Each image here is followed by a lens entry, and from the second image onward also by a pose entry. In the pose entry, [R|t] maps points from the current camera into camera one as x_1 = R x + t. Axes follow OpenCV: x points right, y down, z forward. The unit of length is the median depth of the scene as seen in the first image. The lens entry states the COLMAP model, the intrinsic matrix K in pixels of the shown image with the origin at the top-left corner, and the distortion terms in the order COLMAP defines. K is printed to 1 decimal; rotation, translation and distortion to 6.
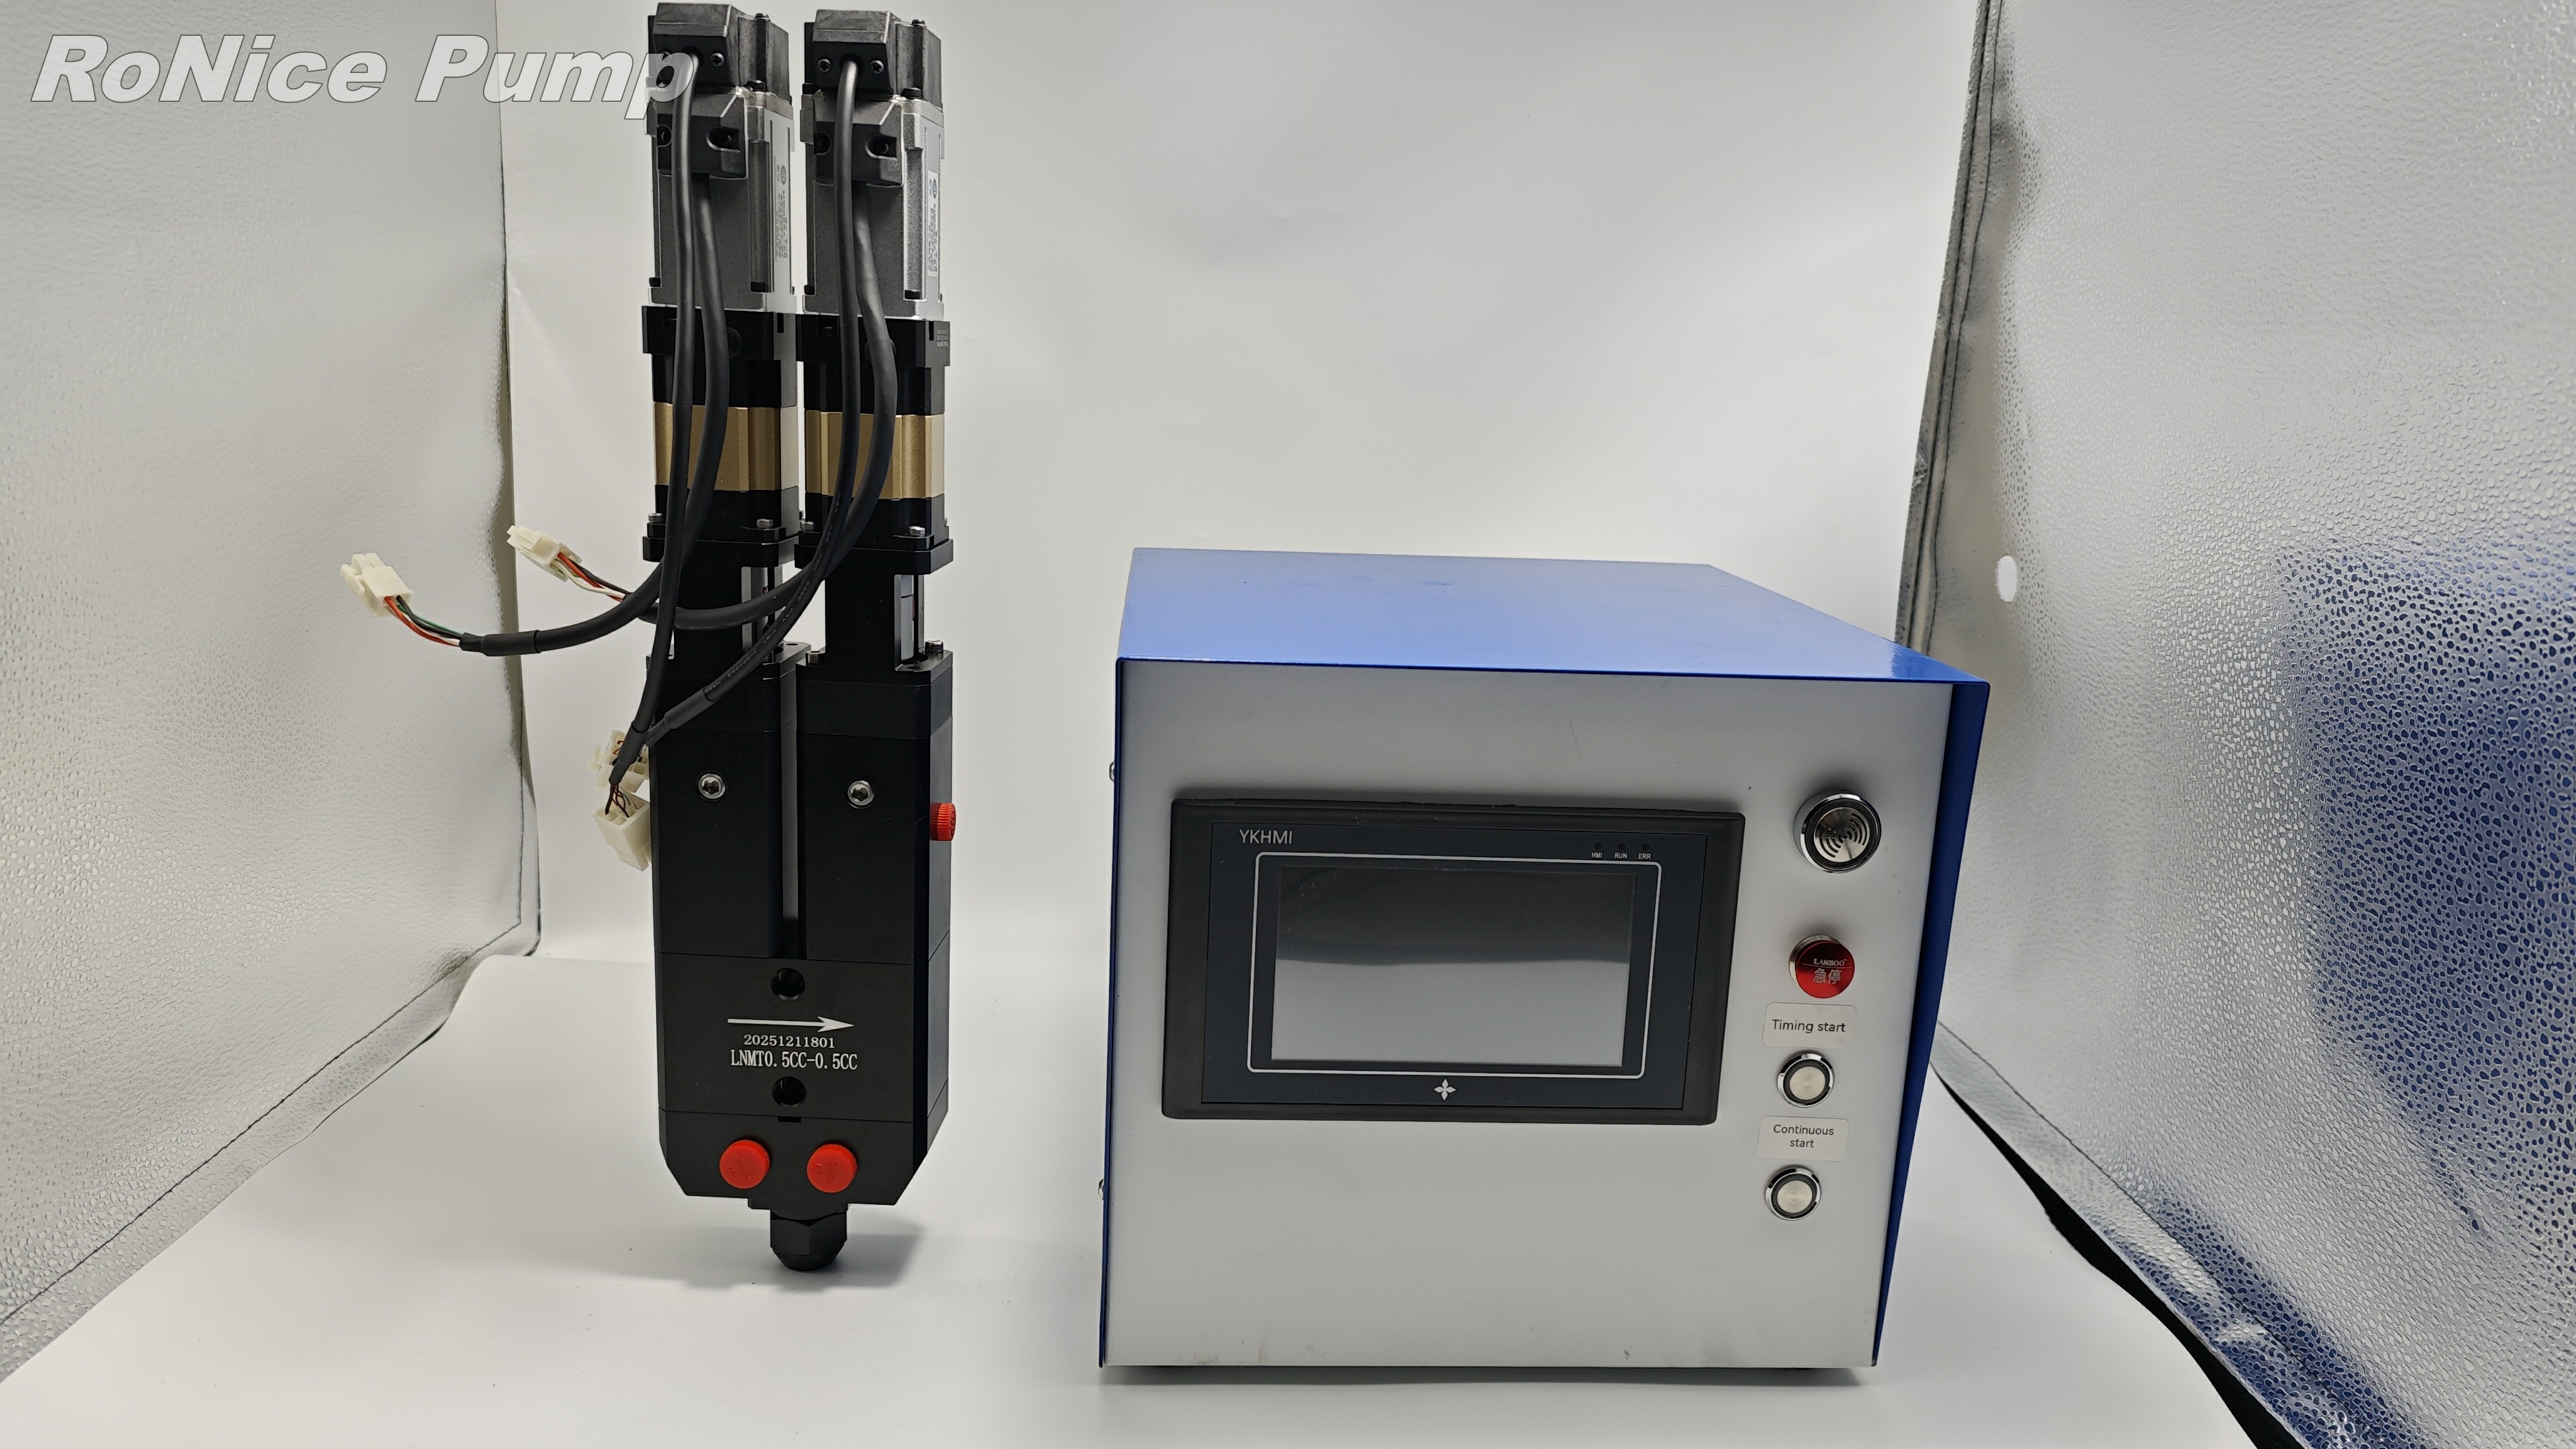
lens RADIAL K [[1765.5, 0, 1293.7], [0, 1765.5, 709.2], [0, 0, 1]] dist [0.038945, -0.091946]
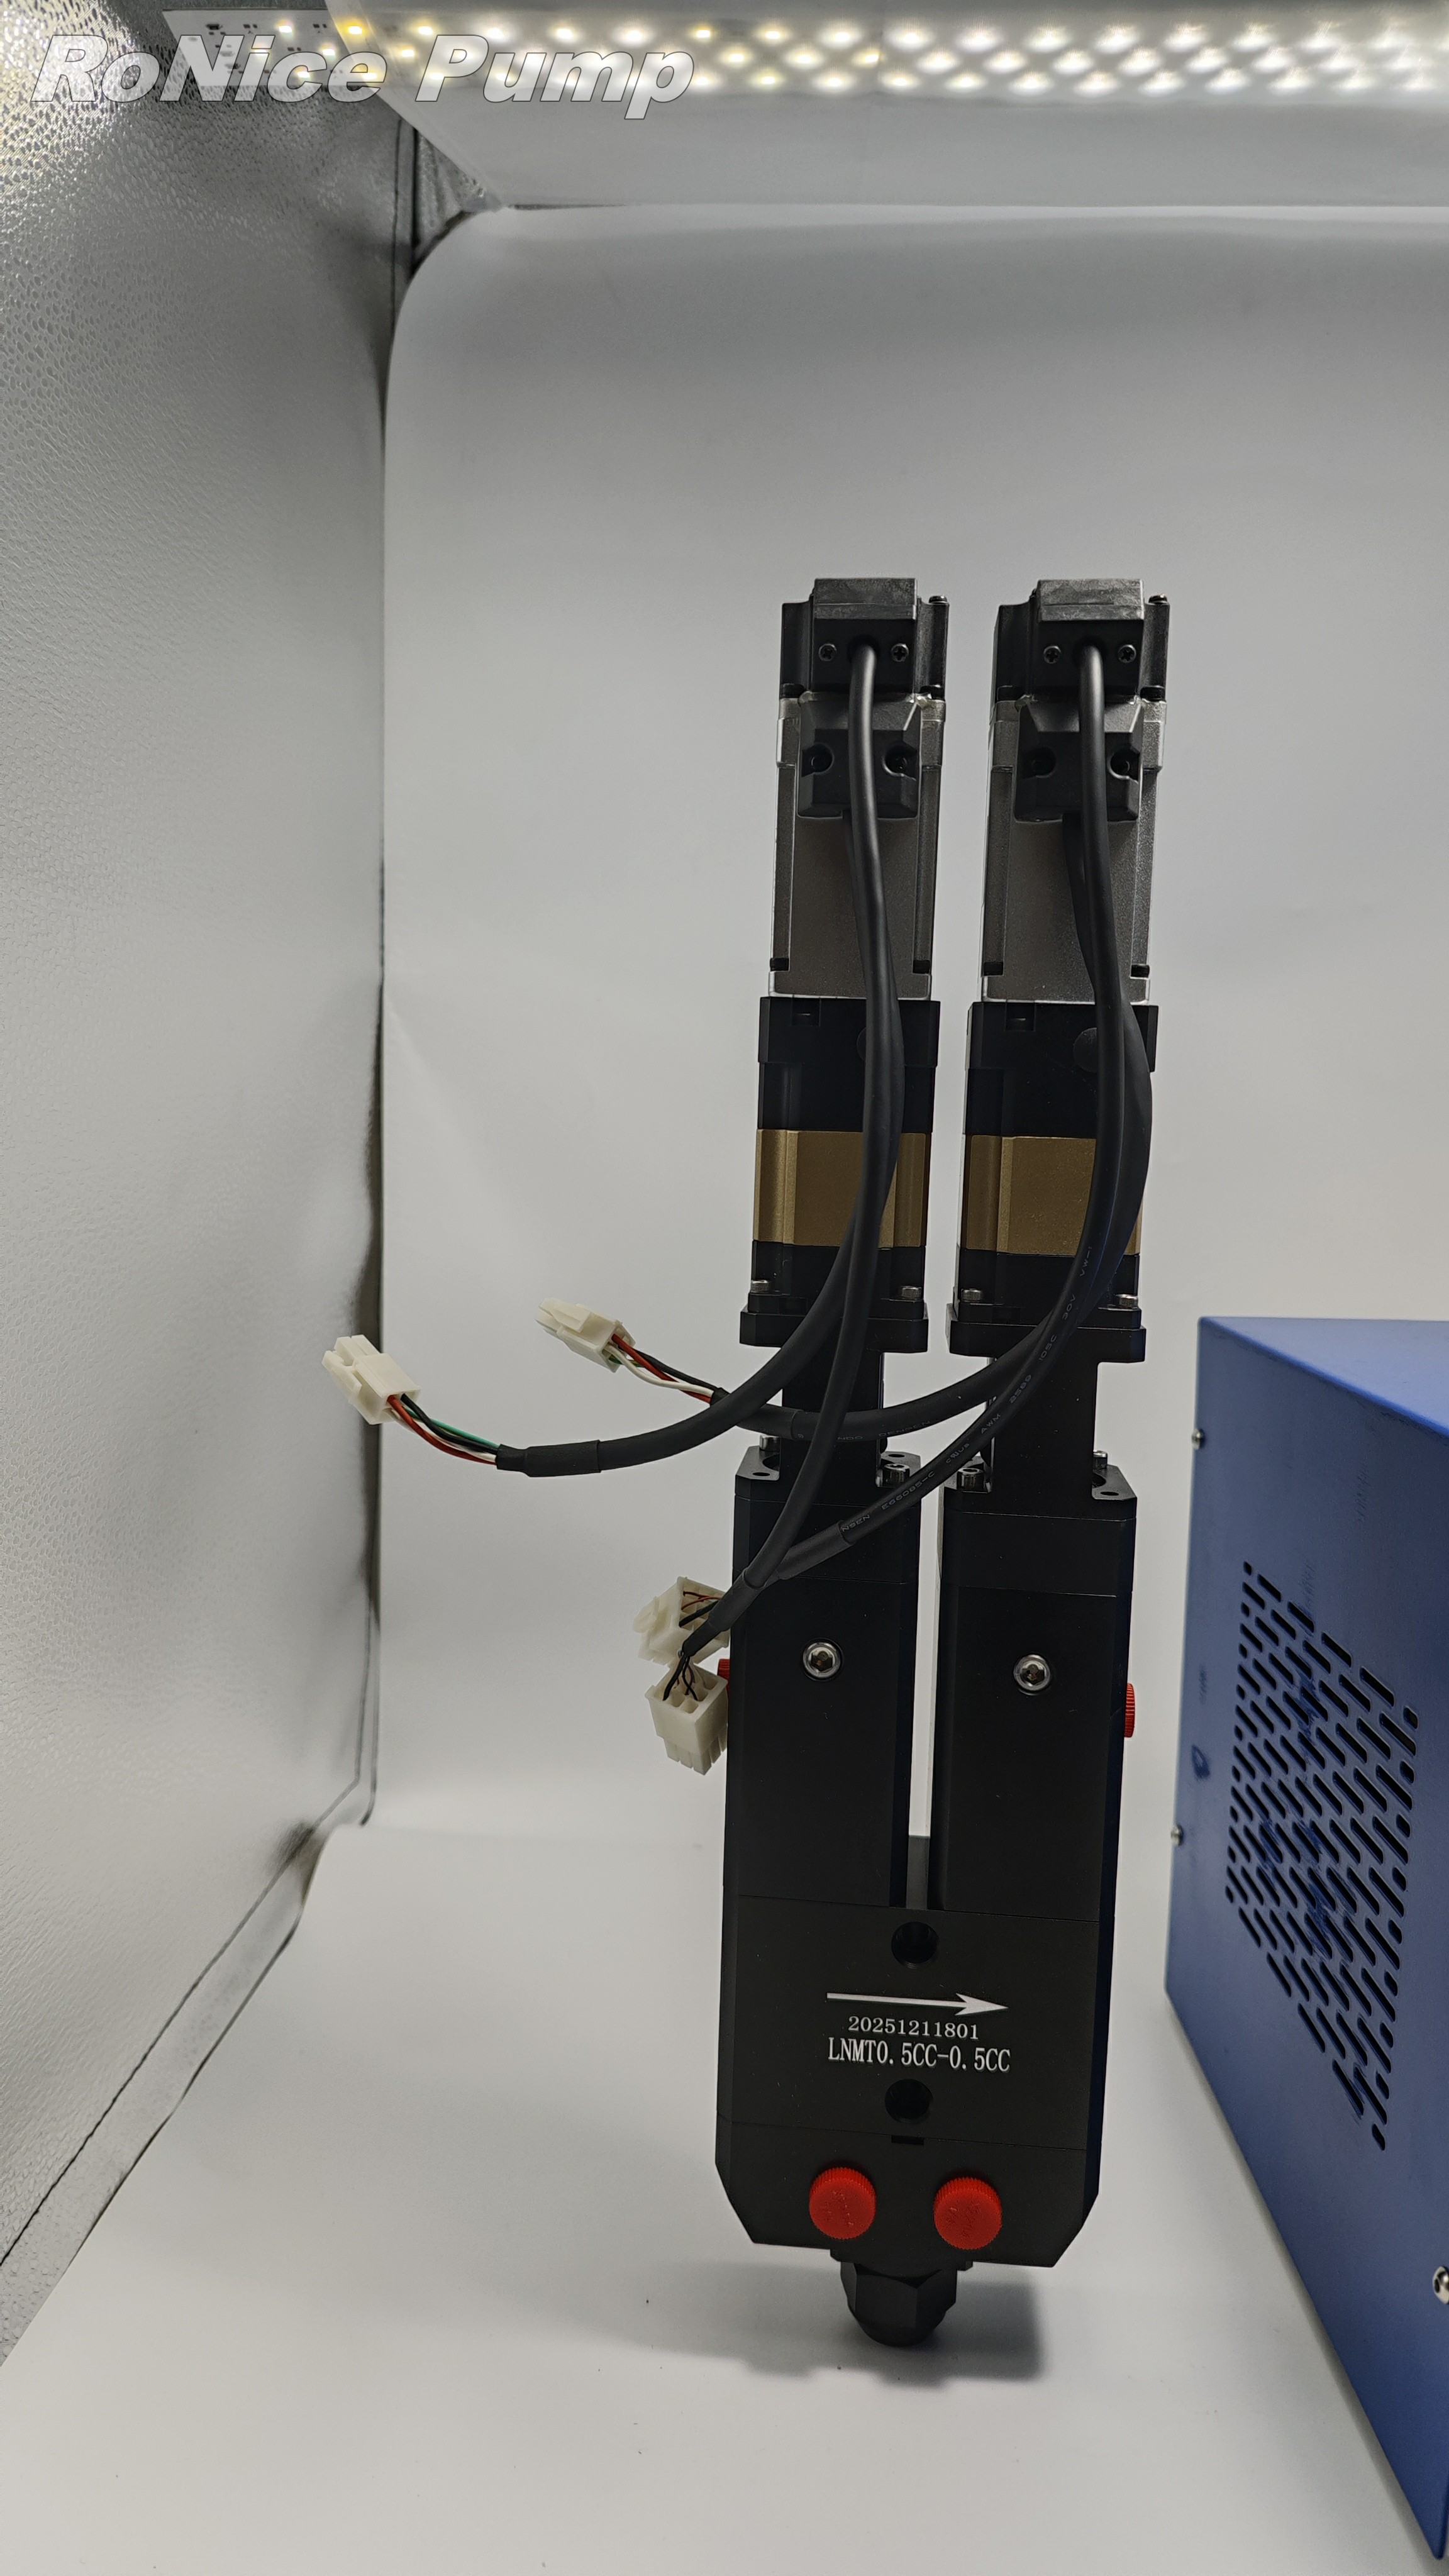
lens RADIAL K [[1763.2, 0, 709.8], [0, 1763.2, 1299.6], [0, 0, 1]] dist [0.031019, -0.104662]
pose [[0.996894, -0.006004, -0.078521, -0.321846], [-0.001764, 0.995136, -0.098493, -0.031327], [0.078731, 0.098326, 0.992035, 0.284962]]
